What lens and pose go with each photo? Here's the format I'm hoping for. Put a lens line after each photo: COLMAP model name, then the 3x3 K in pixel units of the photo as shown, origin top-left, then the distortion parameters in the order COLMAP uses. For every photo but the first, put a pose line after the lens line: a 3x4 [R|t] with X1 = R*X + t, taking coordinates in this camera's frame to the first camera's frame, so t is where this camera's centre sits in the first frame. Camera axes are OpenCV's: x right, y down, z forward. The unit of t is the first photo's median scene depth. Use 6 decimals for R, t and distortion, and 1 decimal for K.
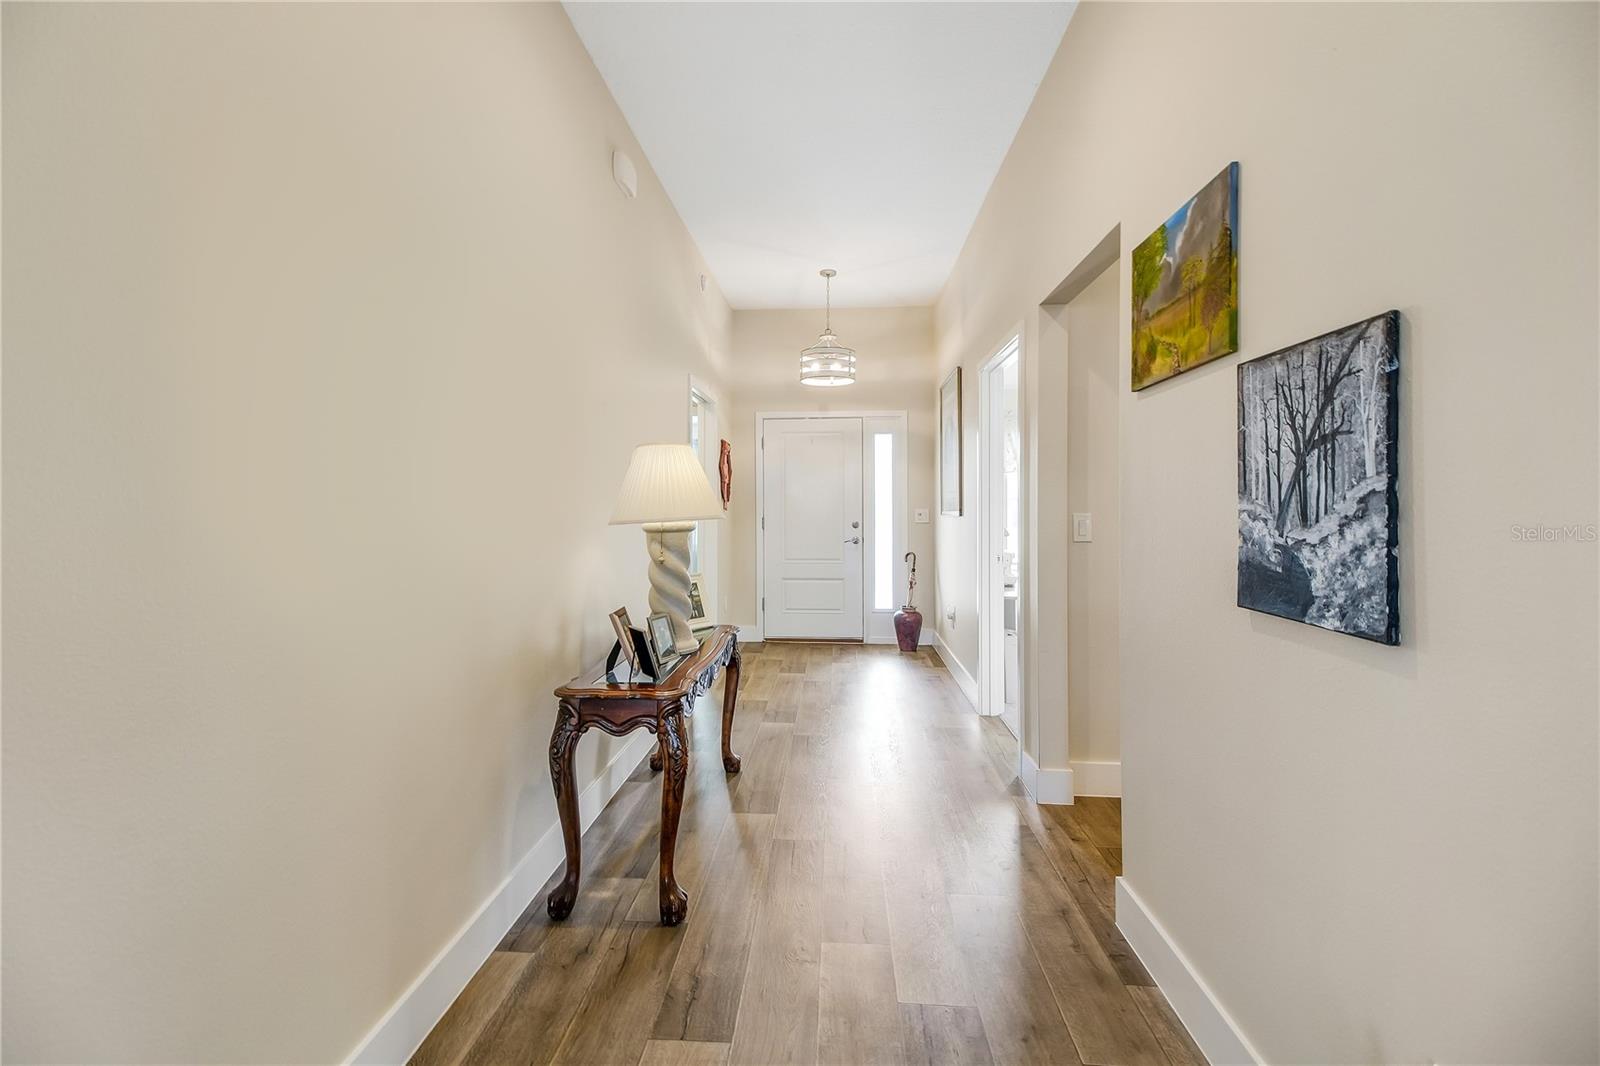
lens RADIAL K [[700.5, 0, 774.3], [0, 700.5, 505.9], [0, 0, 1]] dist [0.047331, -0.021556]
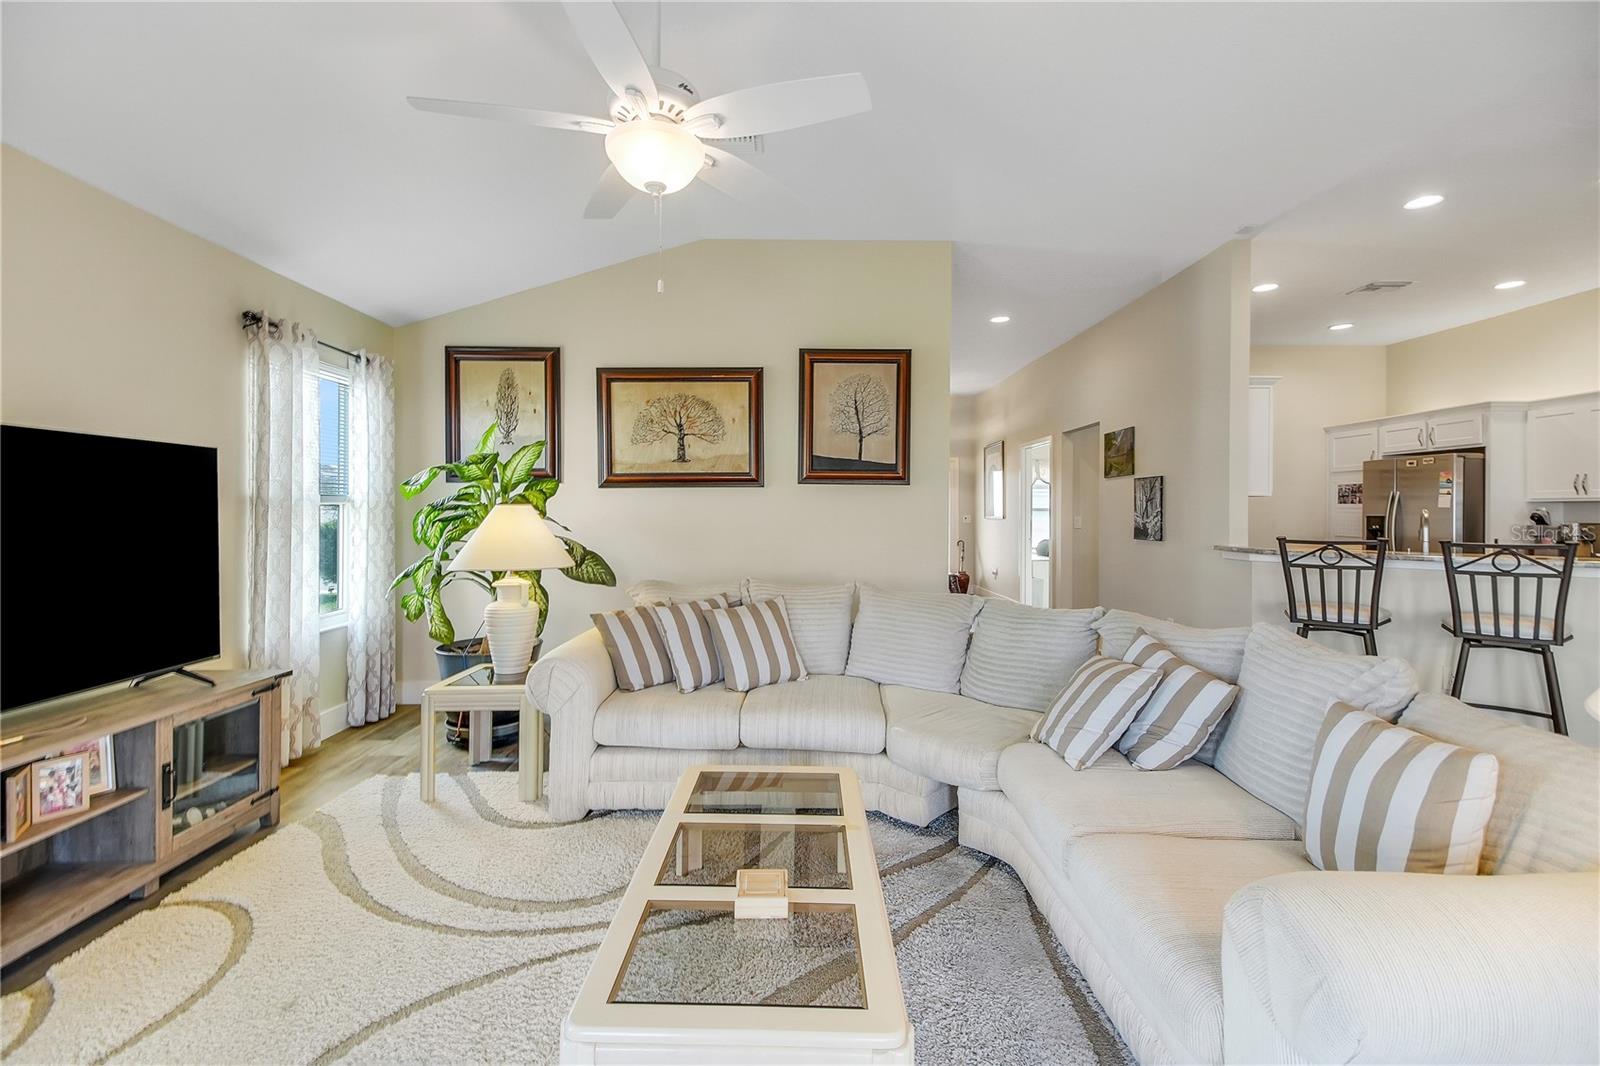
lens RADIAL K [[700.5, 0, 774.3], [0, 700.5, 505.9], [0, 0, 1]] dist [0.047331, -0.021556]
pose [[0.996232, 0.004861, 0.086593, -0.442648], [-0.004092, 0.999951, -0.009066, -0.000387], [-0.086632, 0.008678, 0.996203, -0.722663]]
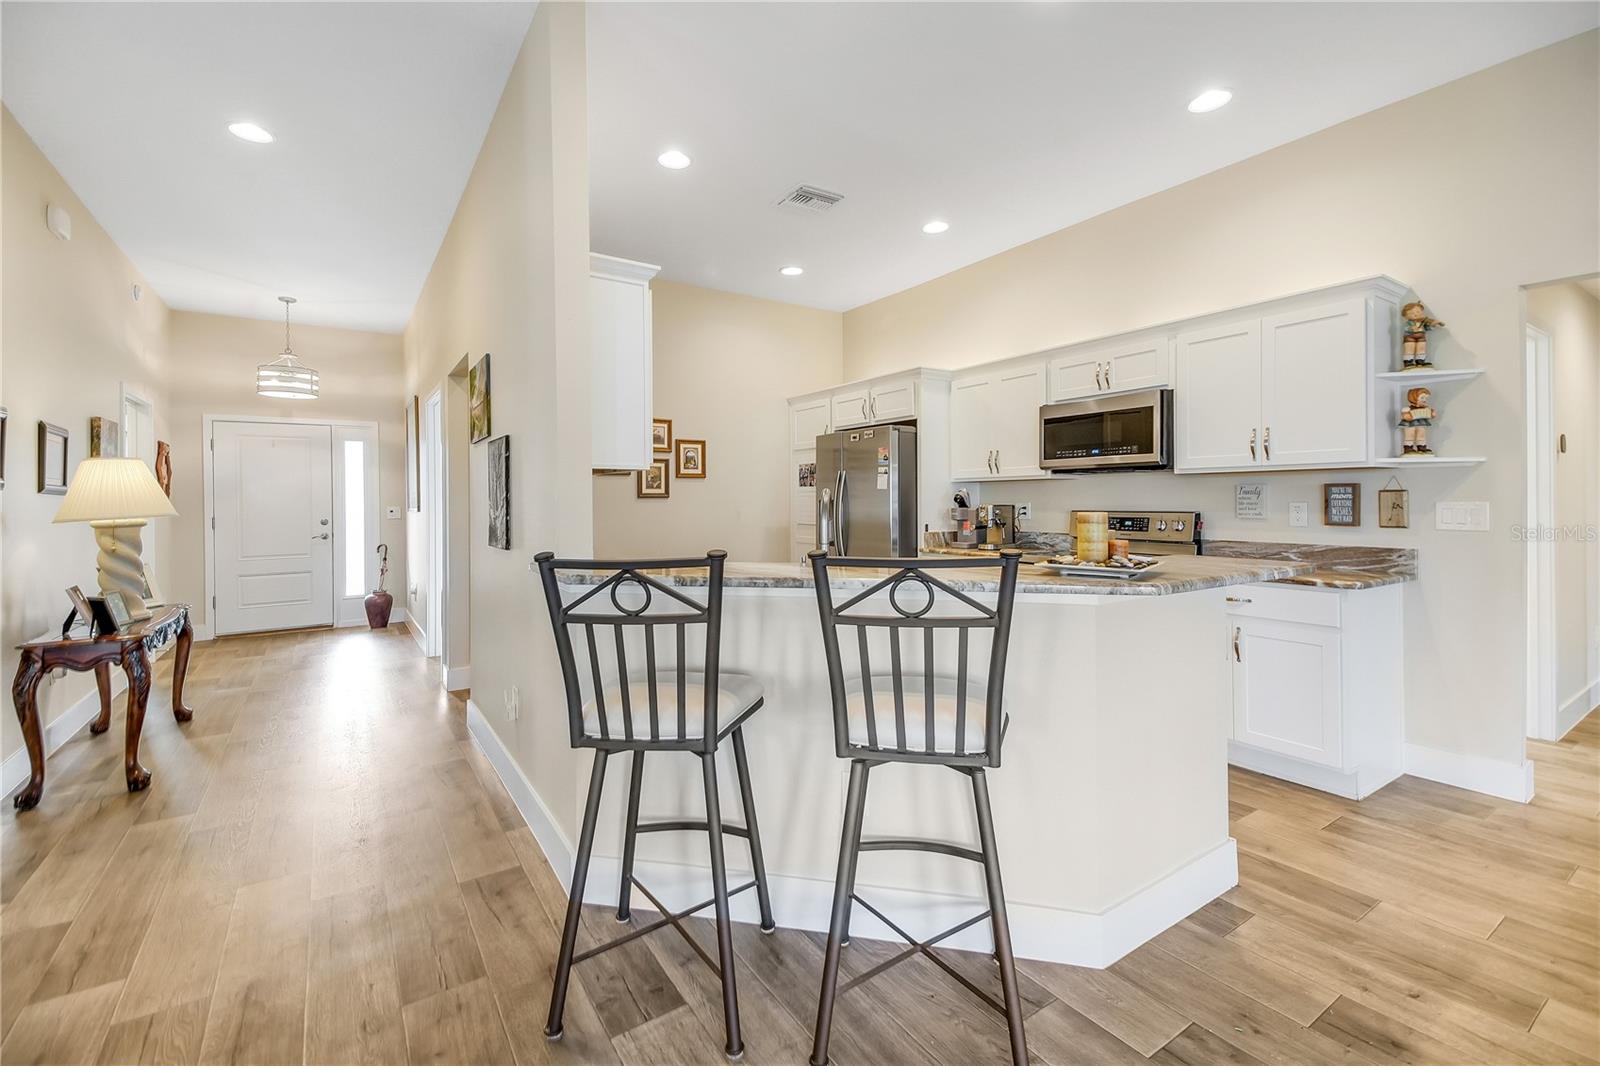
lens RADIAL K [[698.0, 0, 796.8], [0, 698.0, 497.2], [0, 0, 1]] dist [0.045803, -0.021206]
pose [[0.781971, -0.006013, 0.623286, 0.001482], [0.010700, 0.999936, -0.003778, 0.000213], [-0.623223, 0.009623, 0.781985, -0.372334]]
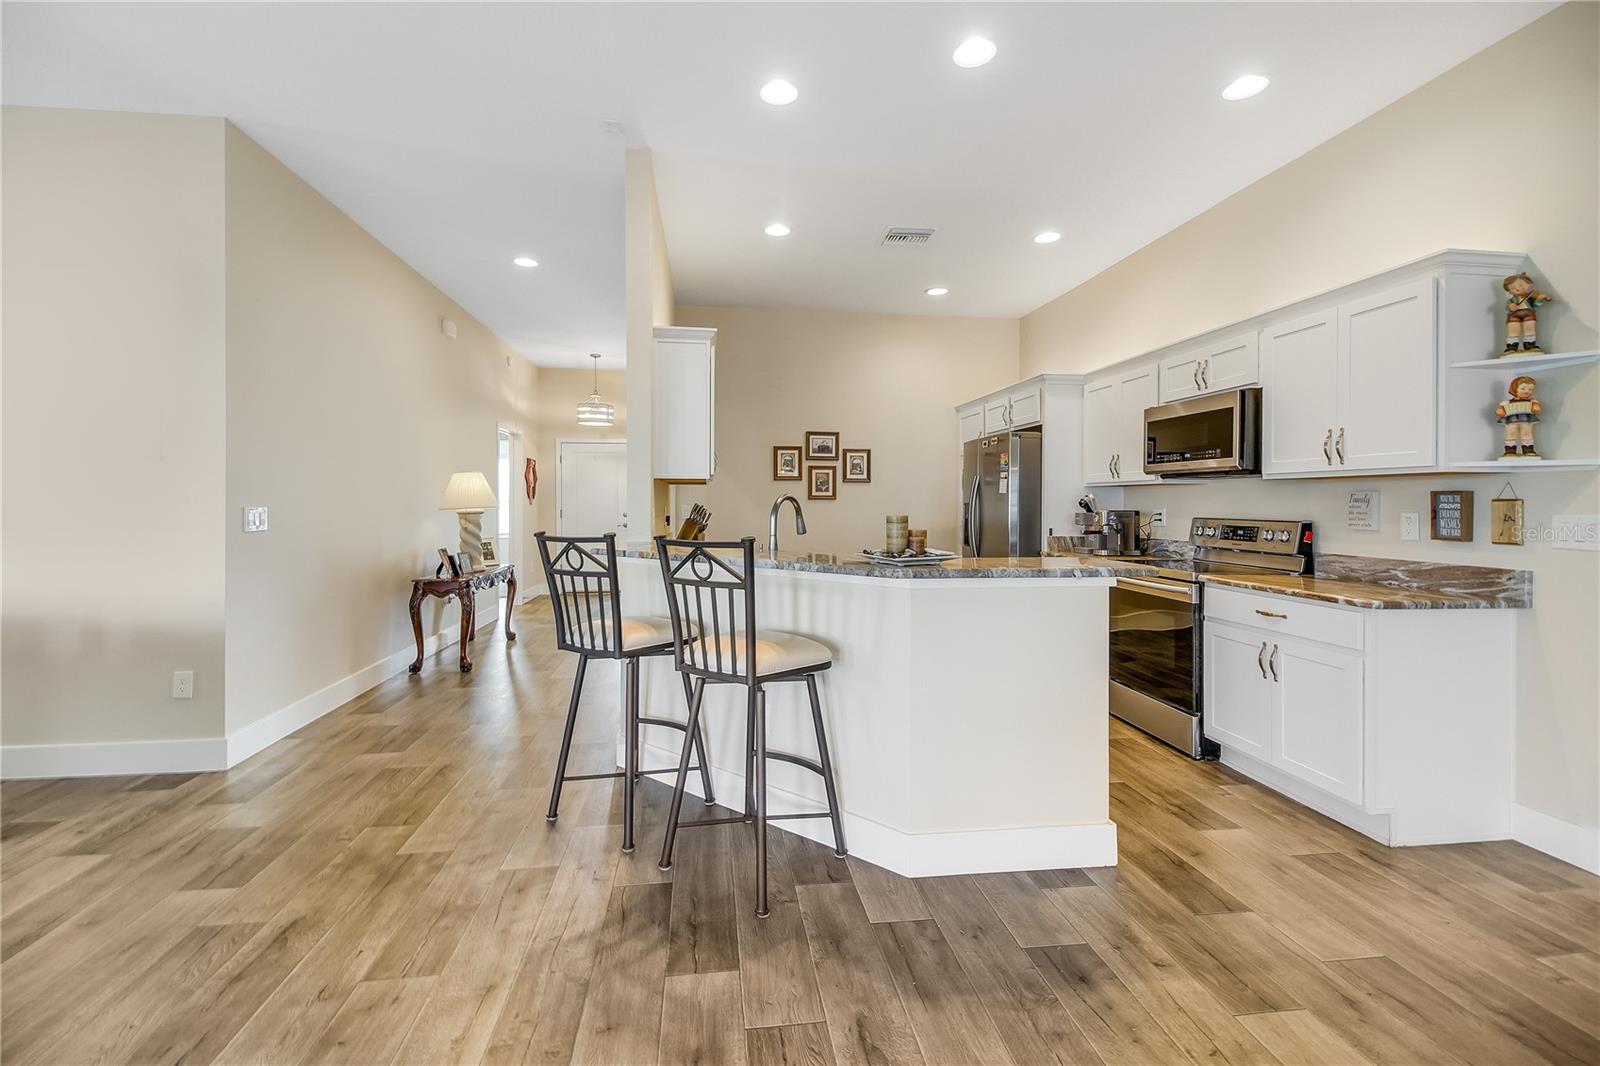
lens RADIAL K [[701.1, 0, 786.1], [0, 701.1, 499.8], [0, 0, 1]] dist [0.040170, -0.020854]
pose [[0.979633, 0.002240, 0.200784, 0.165964], [-0.001463, 0.999991, -0.004017, 0.000473], [-0.200792, 0.003641, 0.979627, -0.595206]]
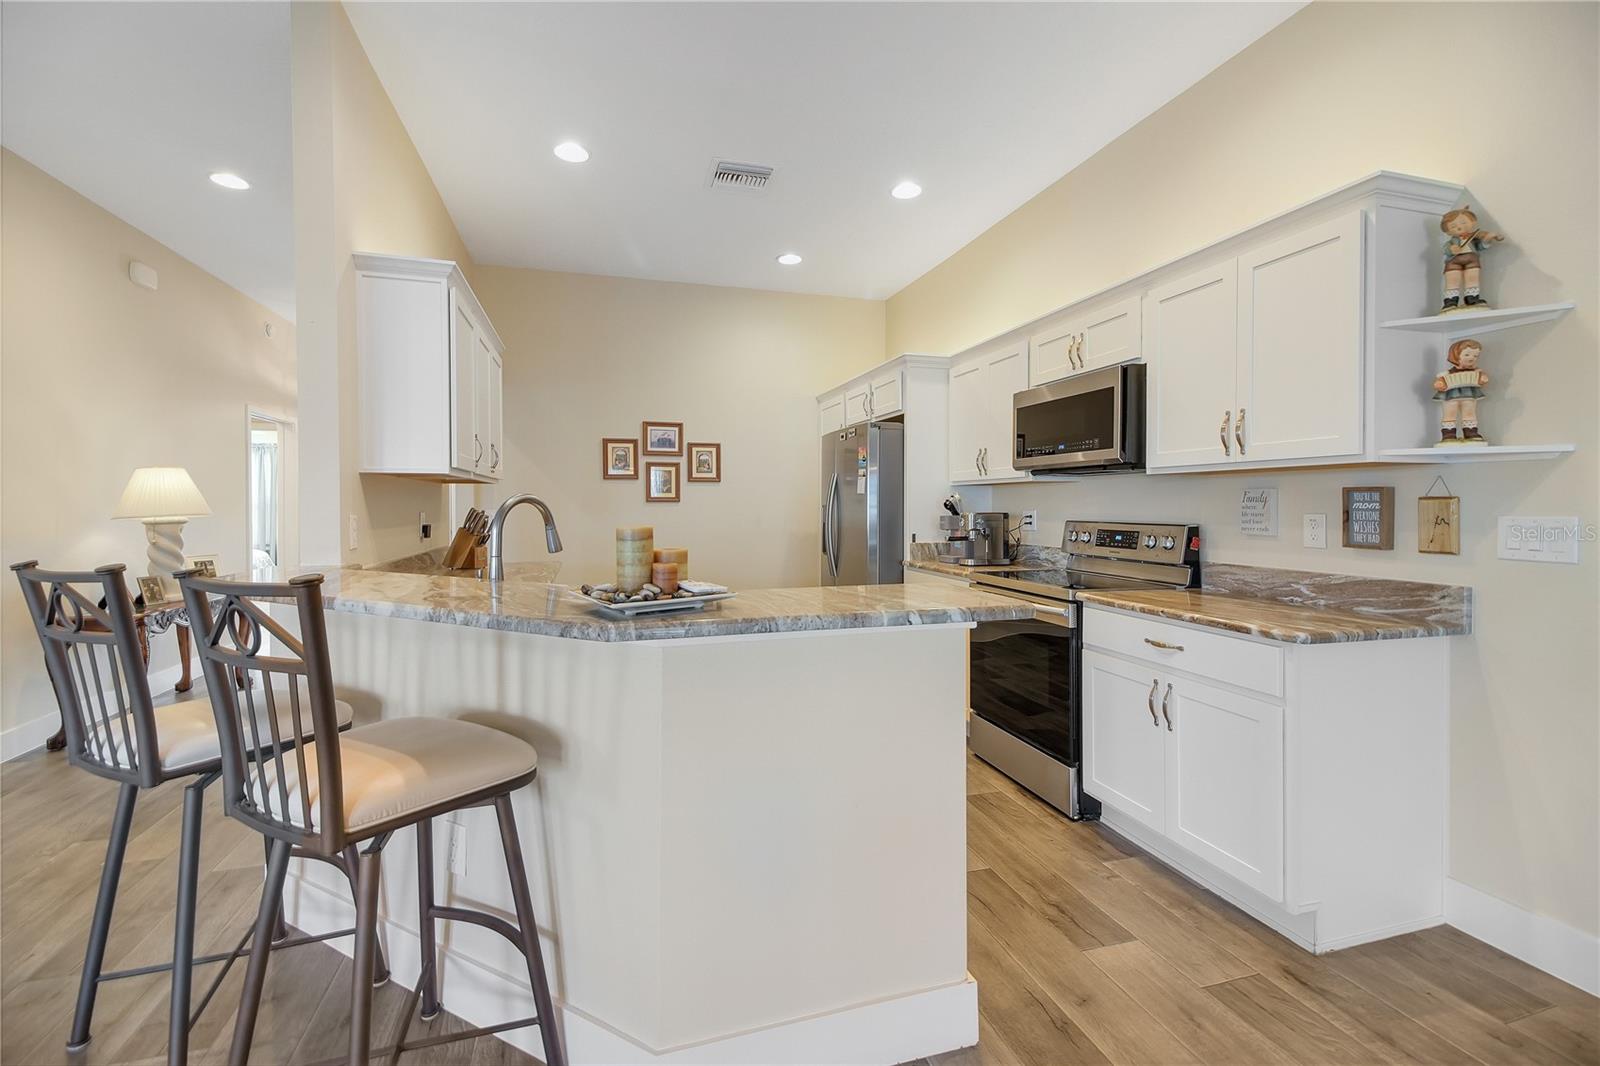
lens RADIAL K [[692.2, 0, 796.7], [0, 692.2, 507.2], [0, 0, 1]] dist [0.039664, -0.019966]
pose [[0.933017, -0.005441, 0.359792, 0.280301], [0.004459, 0.999984, 0.003558, 0.000128], [-0.359806, -0.001715, 0.933026, -0.451186]]
